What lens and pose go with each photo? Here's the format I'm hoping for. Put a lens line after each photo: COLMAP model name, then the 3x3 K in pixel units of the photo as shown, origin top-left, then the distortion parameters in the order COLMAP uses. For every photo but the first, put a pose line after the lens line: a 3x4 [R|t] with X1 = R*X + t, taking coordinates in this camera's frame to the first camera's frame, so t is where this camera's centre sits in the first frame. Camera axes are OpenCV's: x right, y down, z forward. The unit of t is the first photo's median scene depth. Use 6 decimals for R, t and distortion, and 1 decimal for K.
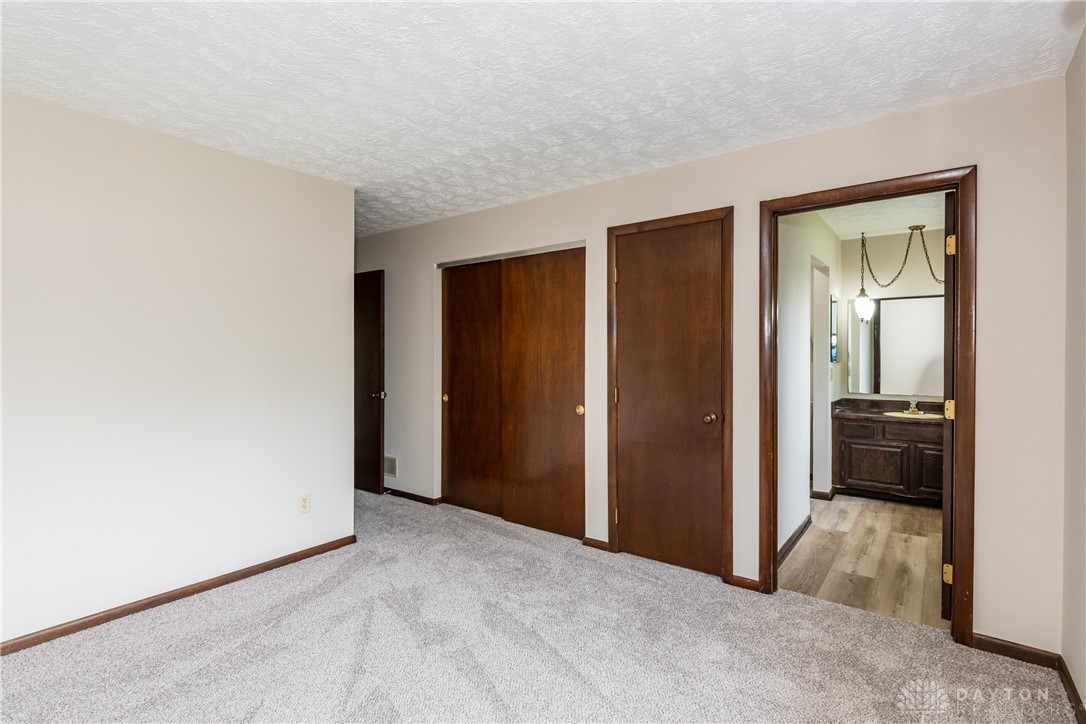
lens RADIAL K [[532.4, 0, 543.0], [0, 532.4, 362.0], [0, 0, 1]] dist [0.043787, -0.031246]
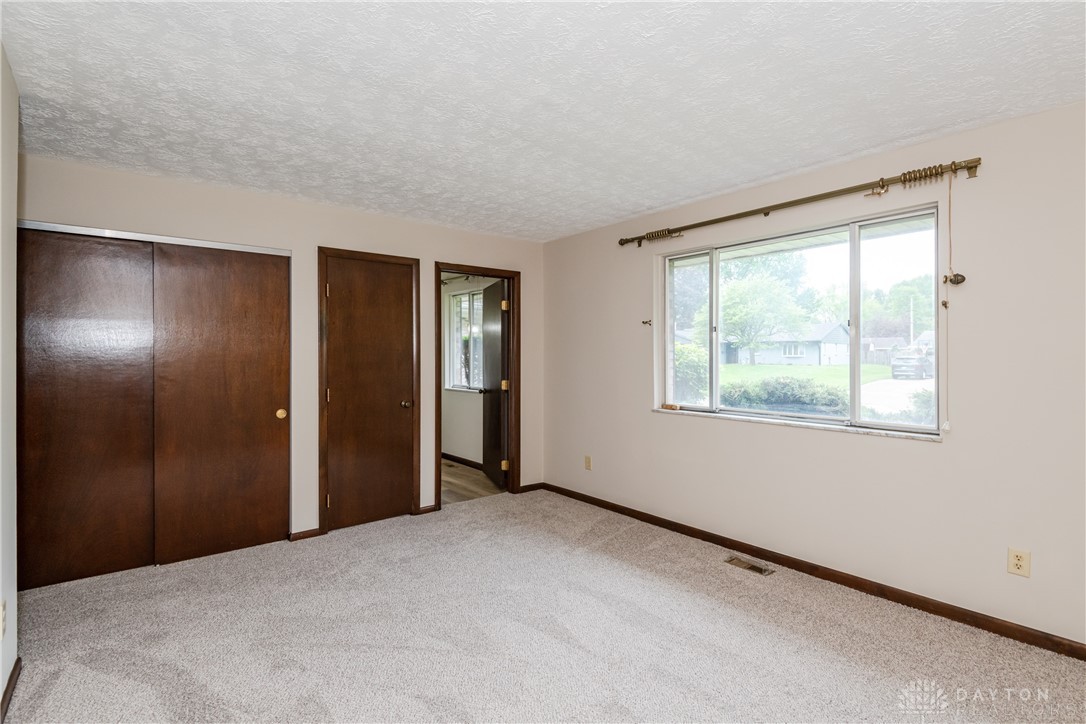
lens RADIAL K [[532.4, 0, 543.0], [0, 532.4, 362.0], [0, 0, 1]] dist [0.043787, -0.031246]
pose [[0.220570, -0.010879, 0.975310, -0.888735], [0.014697, 0.999861, 0.007829, -0.010970], [-0.975260, 0.012607, 0.220699, 0.301713]]
